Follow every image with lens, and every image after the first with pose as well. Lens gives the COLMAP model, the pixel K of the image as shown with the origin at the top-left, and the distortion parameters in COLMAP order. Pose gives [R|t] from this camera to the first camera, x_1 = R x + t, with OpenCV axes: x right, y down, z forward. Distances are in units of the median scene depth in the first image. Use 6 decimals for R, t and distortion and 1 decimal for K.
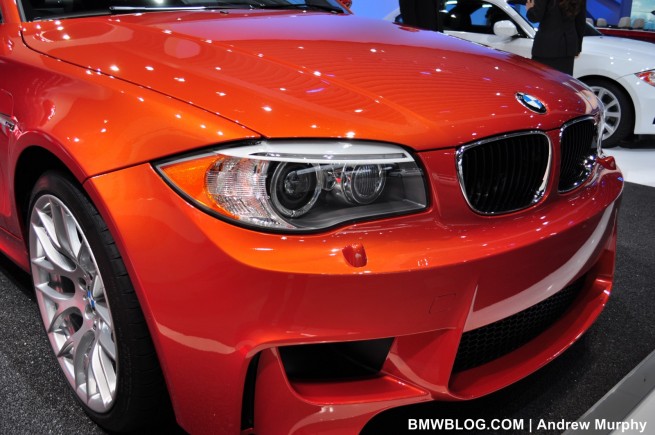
lens RADIAL K [[550.0, 0, 327.5], [0, 550.0, 217.5], [0, 0, 1]] dist [-0.090380, -0.000542]
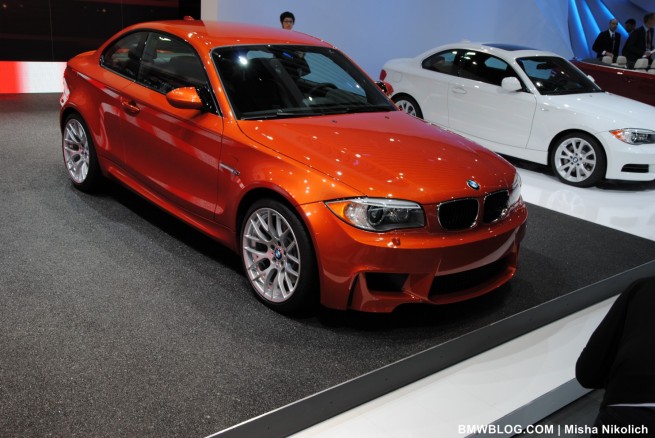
lens RADIAL K [[663.2, 0, 327.5], [0, 663.2, 219.0], [0, 0, 1]] dist [0.012206, 0.042554]
pose [[0.997091, 0.076162, 0.002900, -0.287332], [-0.076133, 0.997057, -0.009060, 0.012376], [-0.003581, 0.008813, 0.999955, -2.138794]]
